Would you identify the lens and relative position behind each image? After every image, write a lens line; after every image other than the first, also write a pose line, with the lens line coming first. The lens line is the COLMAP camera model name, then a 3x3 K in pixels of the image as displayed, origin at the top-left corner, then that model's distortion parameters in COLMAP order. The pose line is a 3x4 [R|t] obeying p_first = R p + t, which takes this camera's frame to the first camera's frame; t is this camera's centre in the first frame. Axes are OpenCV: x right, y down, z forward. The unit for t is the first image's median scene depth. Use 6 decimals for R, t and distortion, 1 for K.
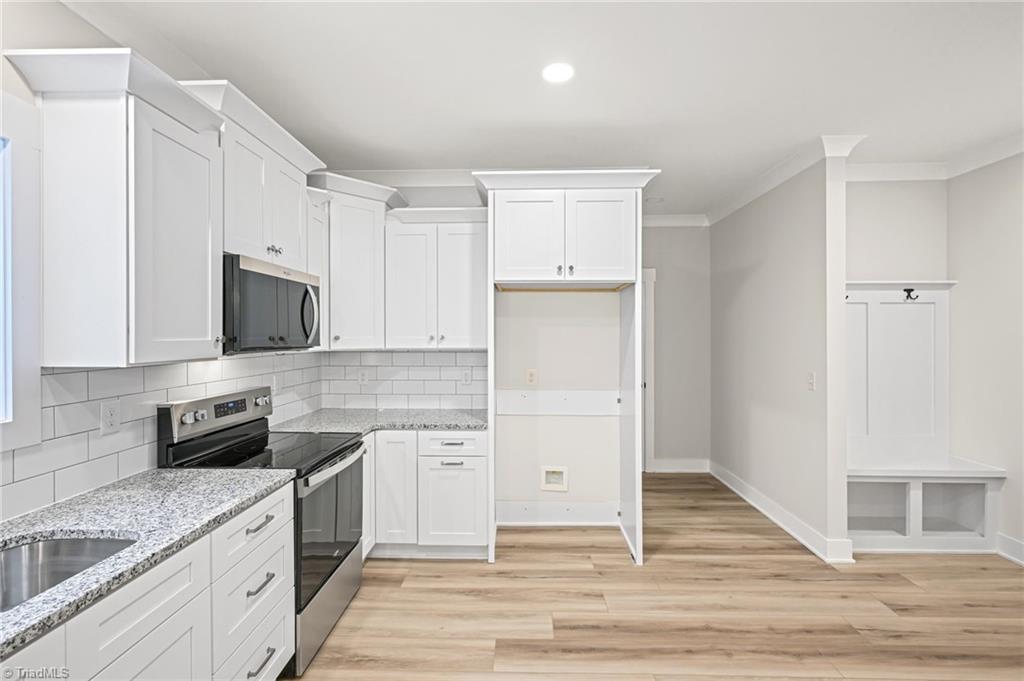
lens RADIAL K [[468.2, 0, 514.4], [0, 468.2, 337.4], [0, 0, 1]] dist [0.001765, -0.000973]
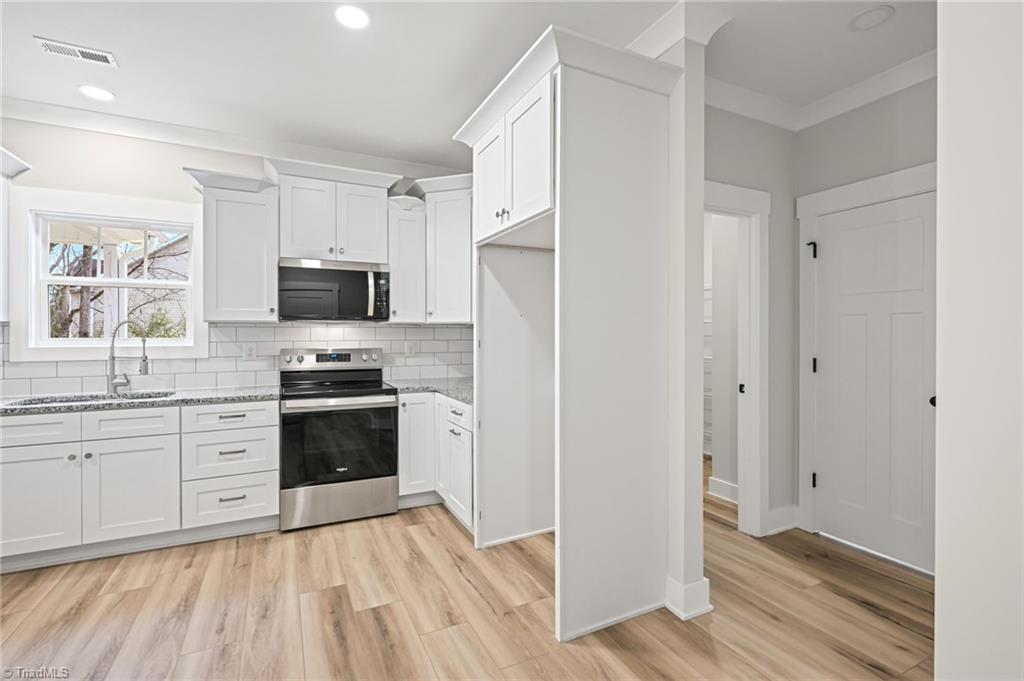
lens RADIAL K [[468.2, 0, 508.2], [0, 468.2, 336.3], [0, 0, 1]] dist [0.001765, -0.000973]
pose [[0.466392, 0.002944, -0.884573, 0.877487], [-0.003108, 0.999994, 0.001690, 0.064836], [0.884573, 0.001961, 0.466398, 0.679619]]
